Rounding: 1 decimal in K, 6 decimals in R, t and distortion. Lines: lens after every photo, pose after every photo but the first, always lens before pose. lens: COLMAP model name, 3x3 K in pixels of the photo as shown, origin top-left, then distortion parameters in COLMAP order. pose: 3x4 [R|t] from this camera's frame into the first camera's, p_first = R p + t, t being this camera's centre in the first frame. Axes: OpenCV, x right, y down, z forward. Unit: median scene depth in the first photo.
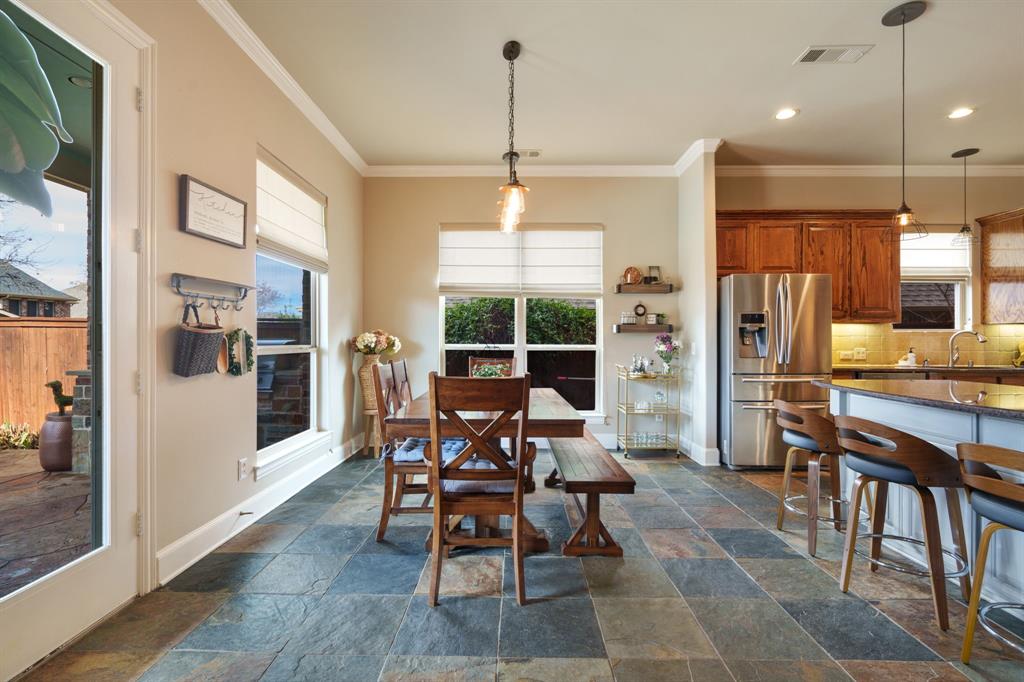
lens RADIAL K [[486.2, 0, 509.4], [0, 486.2, 340.3], [0, 0, 1]] dist [0.000107, -0.000145]
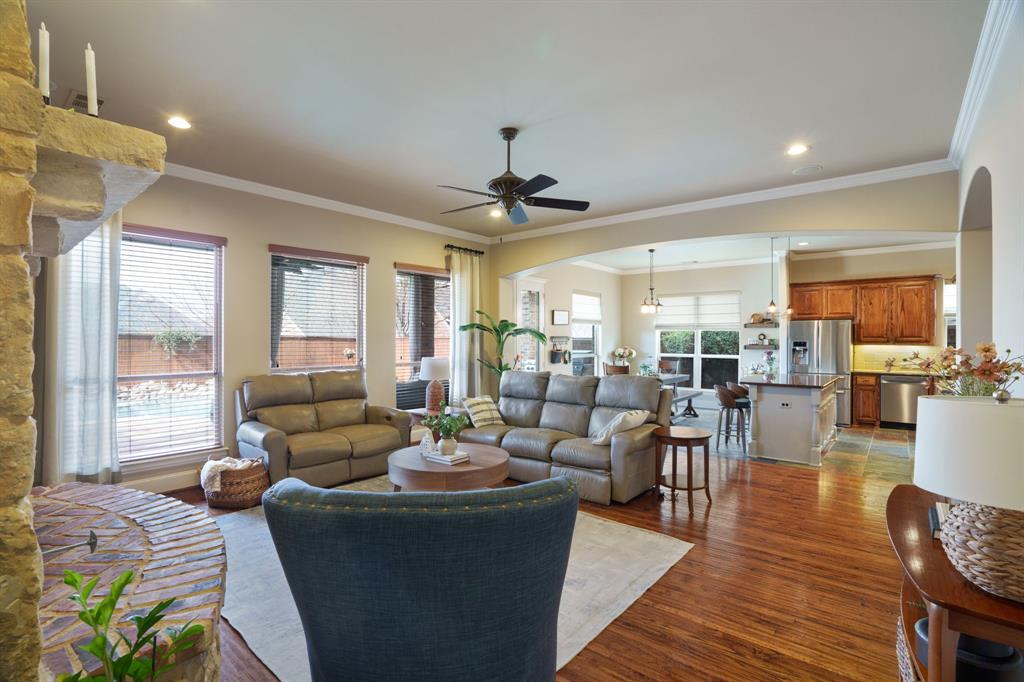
lens RADIAL K [[486.2, 0, 511.2], [0, 486.2, 340.7], [0, 0, 1]] dist [0.000107, -0.000145]
pose [[0.788479, 0.000311, -0.615062, 0.696566], [-0.000083, 1.000000, 0.000399, -0.051935], [0.615062, -0.000264, 0.788479, -1.087289]]
